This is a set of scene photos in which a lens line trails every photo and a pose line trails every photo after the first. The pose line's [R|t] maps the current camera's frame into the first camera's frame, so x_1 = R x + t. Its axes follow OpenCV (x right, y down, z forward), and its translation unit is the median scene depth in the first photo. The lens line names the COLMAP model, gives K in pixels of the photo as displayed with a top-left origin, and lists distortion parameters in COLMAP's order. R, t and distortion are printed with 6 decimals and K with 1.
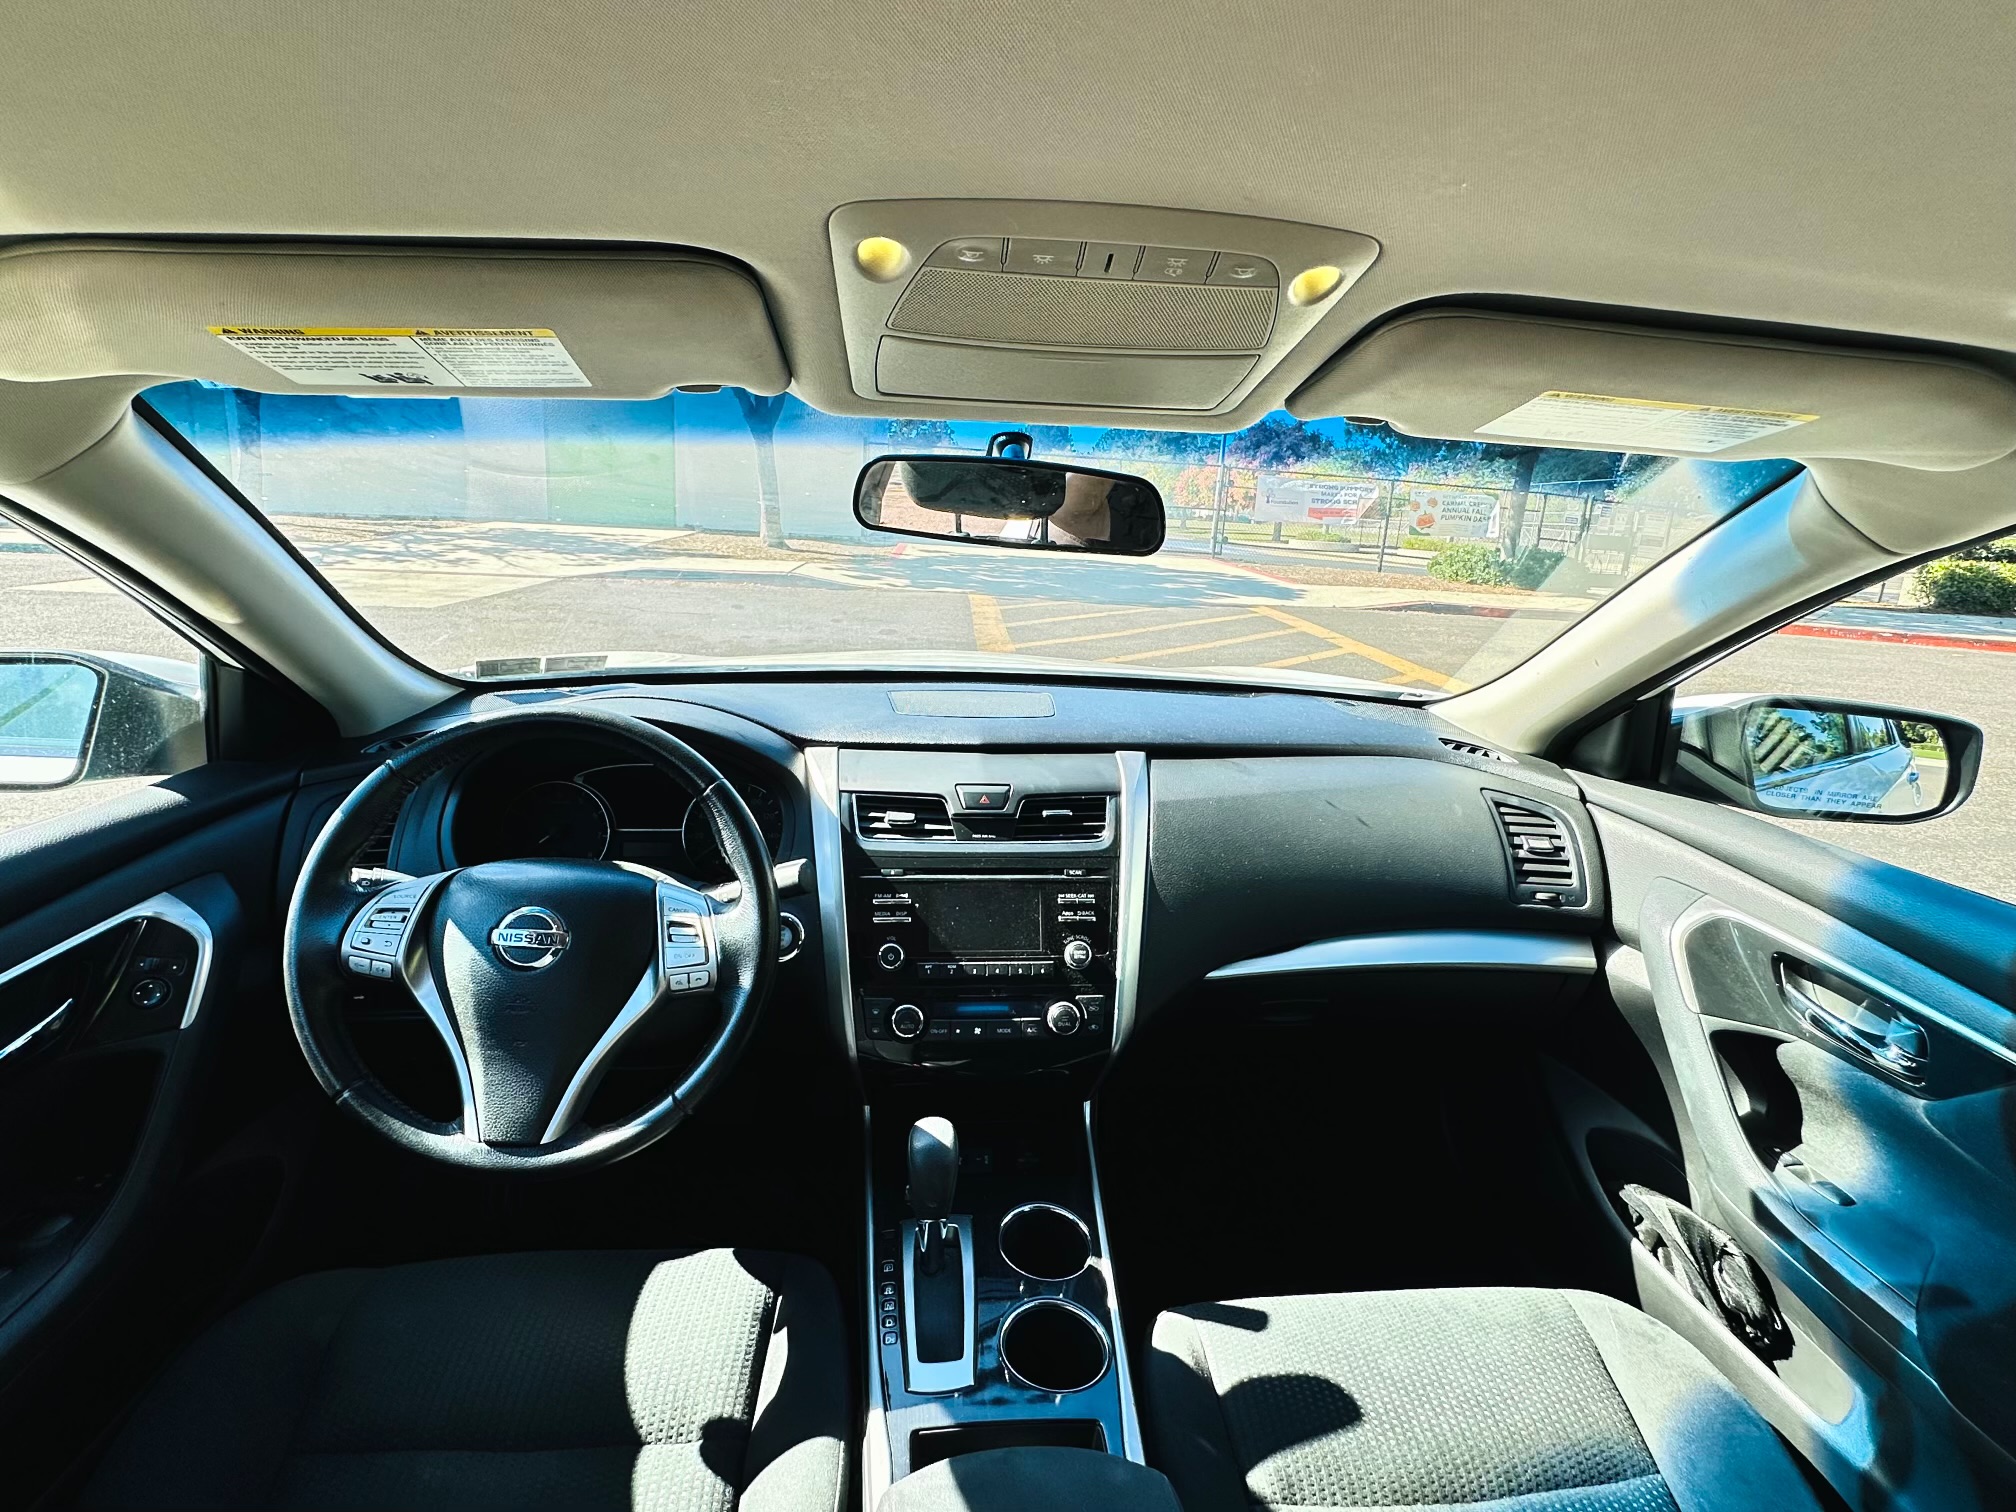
lens RADIAL K [[982.5, 0, 1006.1], [0, 982.5, 771.5], [0, 0, 1]] dist [-0.001592, -0.001314]
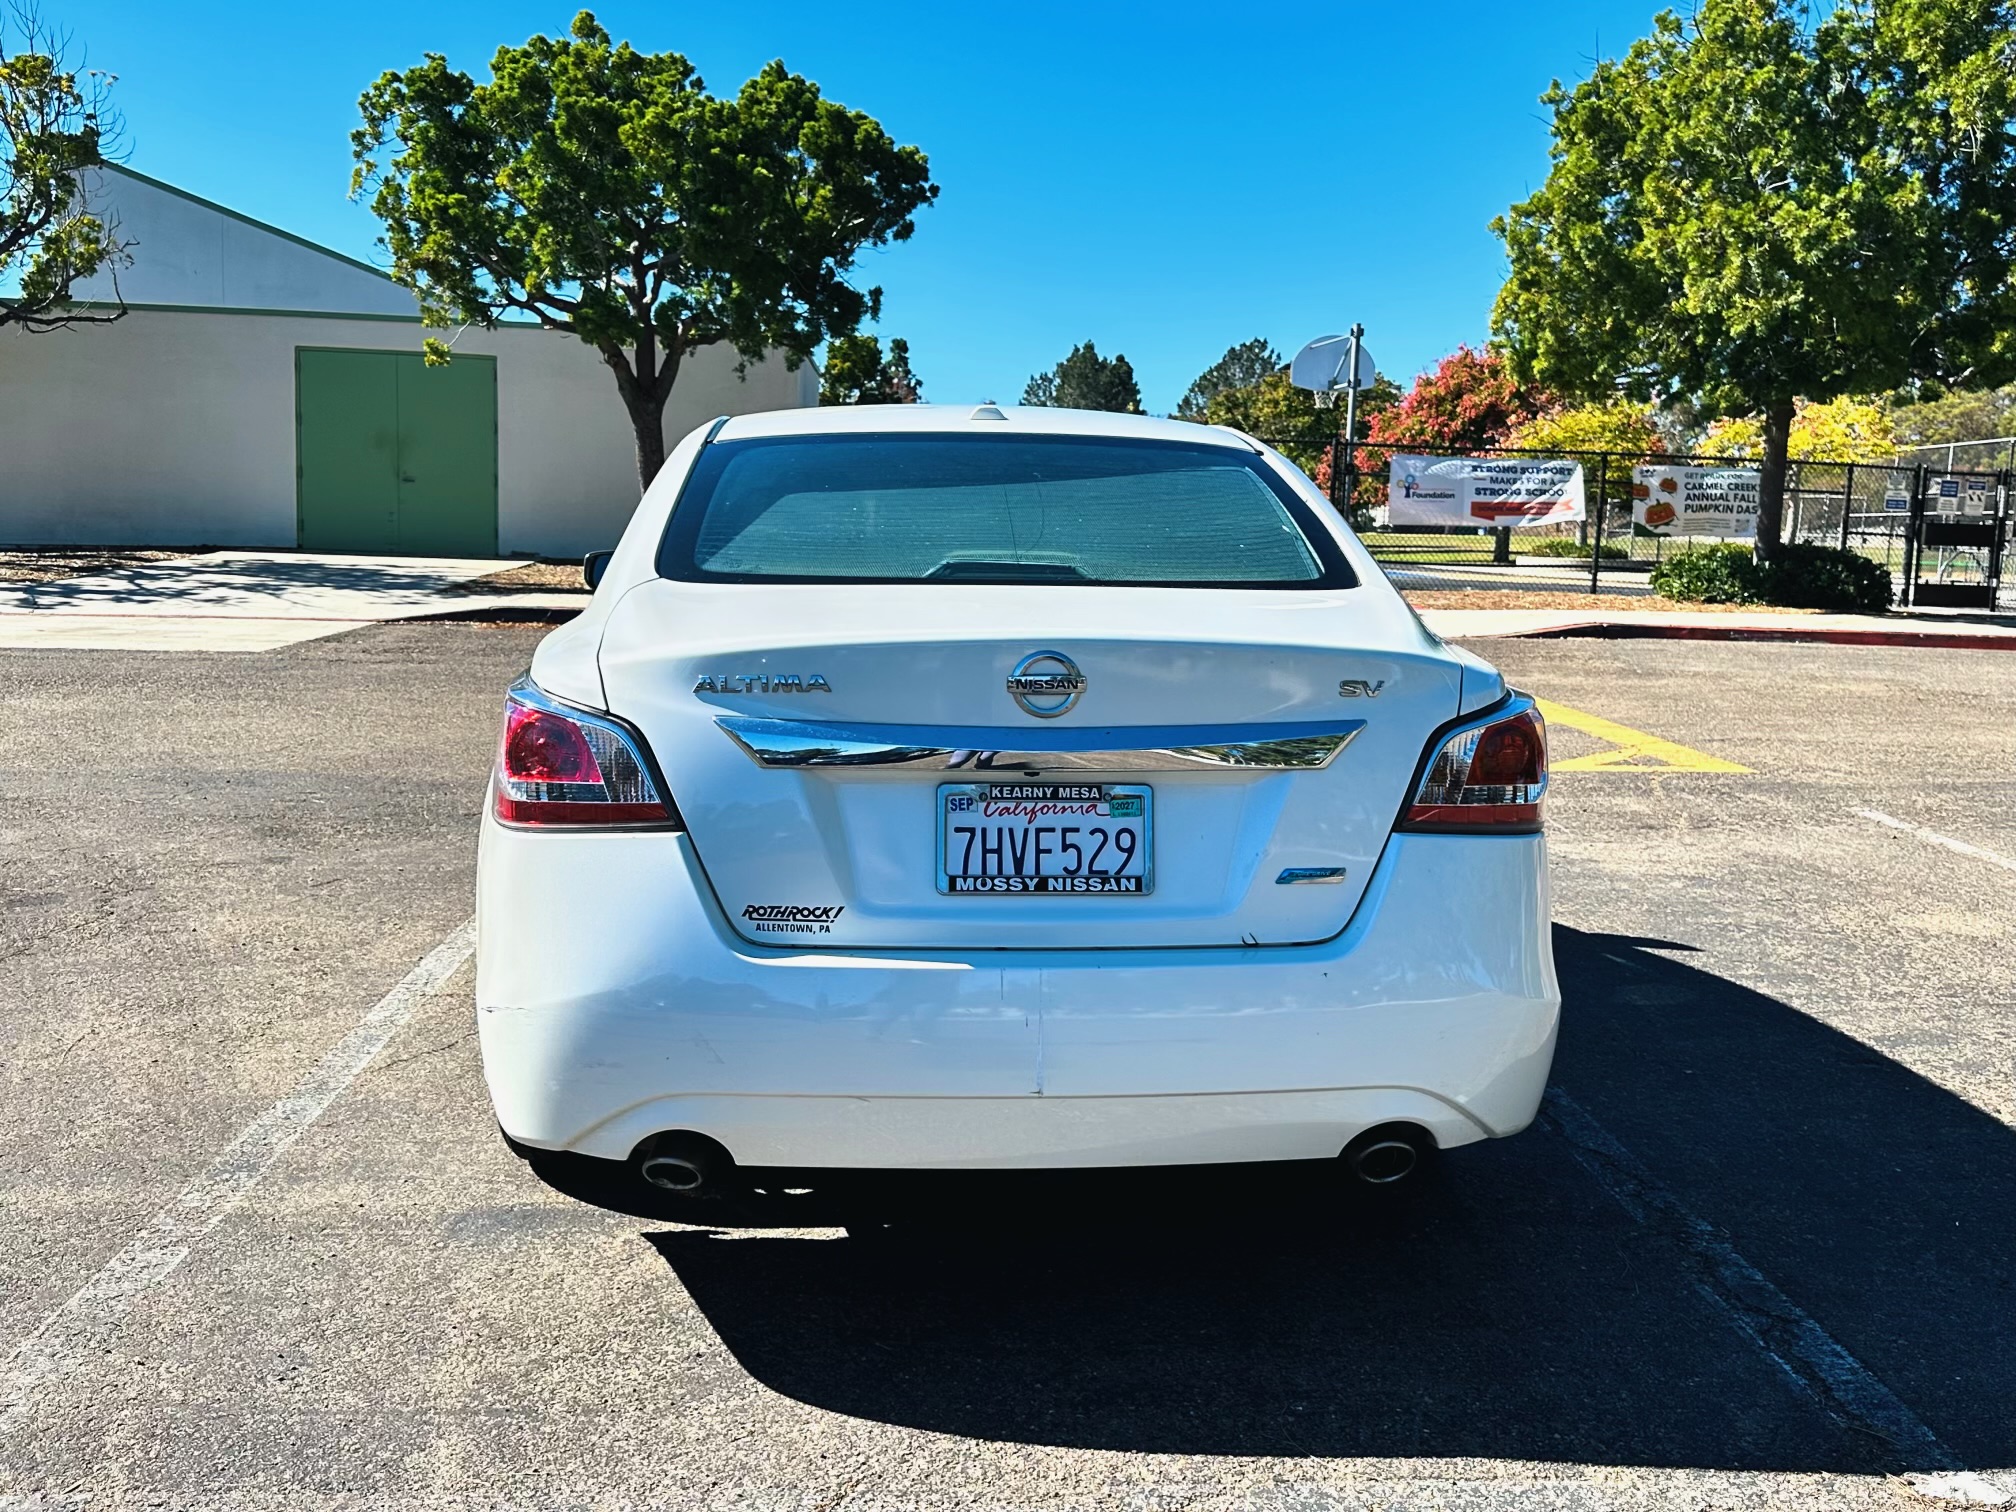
lens RADIAL K [[1952.6, 0, 1006.4], [0, 1952.6, 759.8], [0, 0, 1]] dist [0.045183, 0.000000]
pose [[0.999566, -0.023524, -0.017707, 0.510551], [0.020856, 0.990191, -0.138157, 1.539350], [0.020783, 0.137728, 0.990252, -5.481206]]
